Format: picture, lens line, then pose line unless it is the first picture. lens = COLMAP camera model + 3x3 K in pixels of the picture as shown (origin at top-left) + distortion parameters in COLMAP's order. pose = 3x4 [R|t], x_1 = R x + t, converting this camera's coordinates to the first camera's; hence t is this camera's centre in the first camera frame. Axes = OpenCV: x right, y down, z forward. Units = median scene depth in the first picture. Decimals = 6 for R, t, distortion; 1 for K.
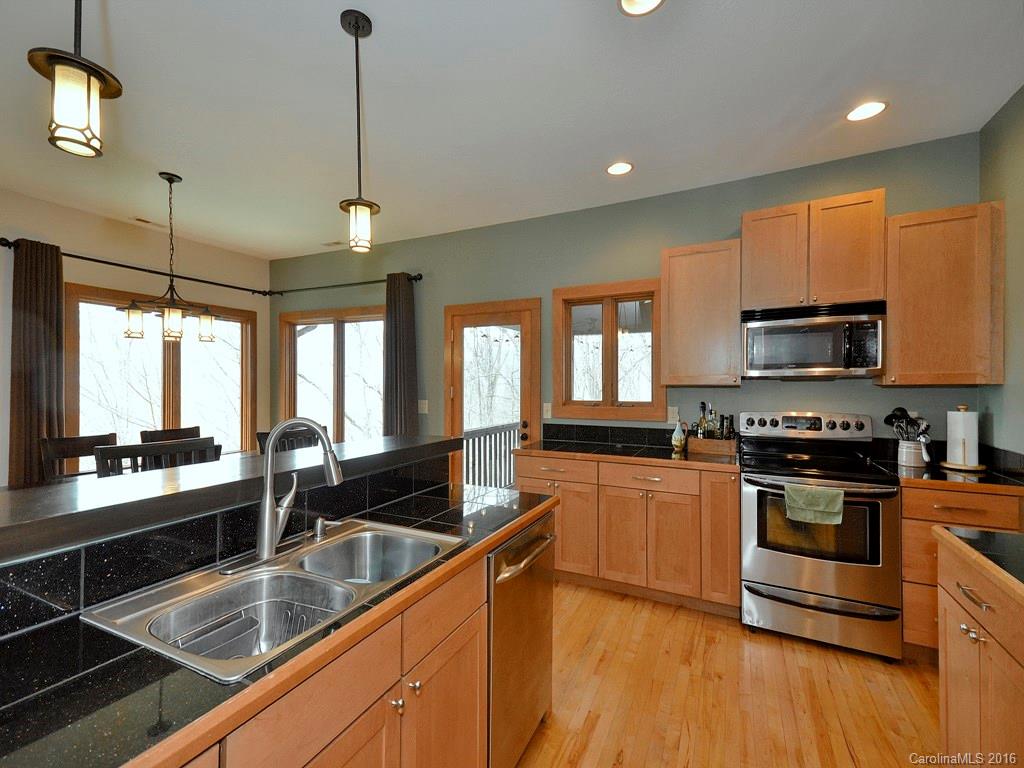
lens RADIAL K [[445.5, 0, 512.0], [0, 445.5, 384.0], [0, 0, 1]] dist [0.015903, -0.000033]
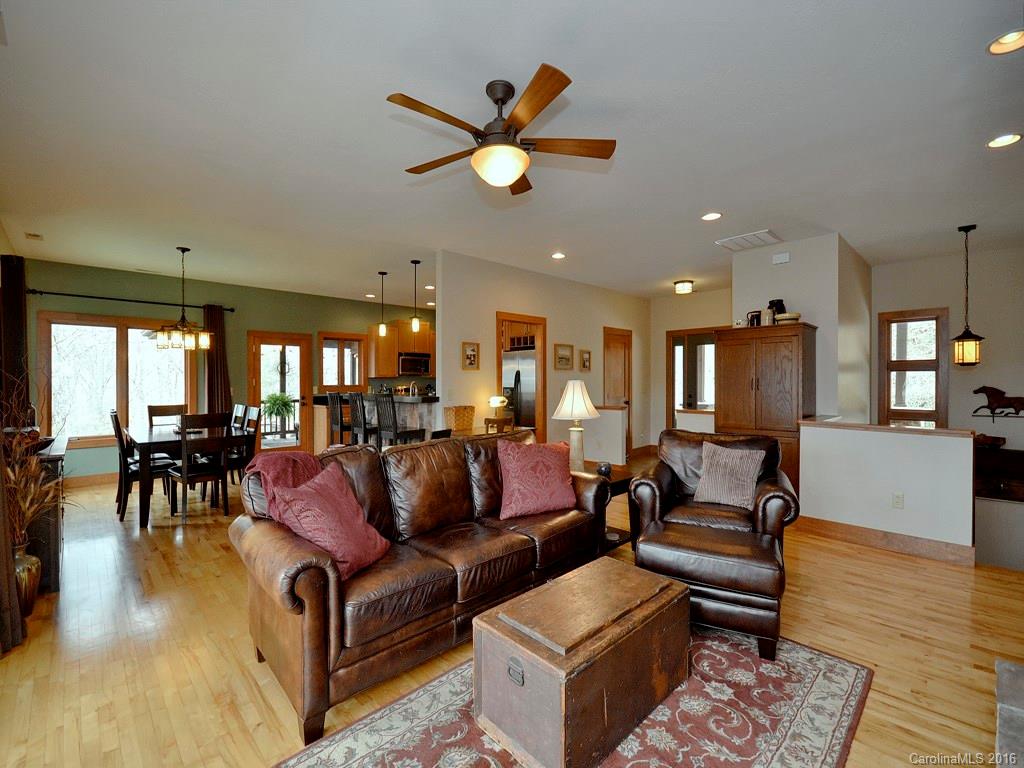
lens RADIAL K [[445.5, 0, 512.0], [0, 445.5, 384.0], [0, 0, 1]] dist [0.015903, -0.000033]
pose [[0.349990, -0.009266, 0.936707, -1.475802], [0.013367, 0.999899, 0.004897, 0.032089], [-0.936658, 0.010807, 0.350079, -0.540787]]
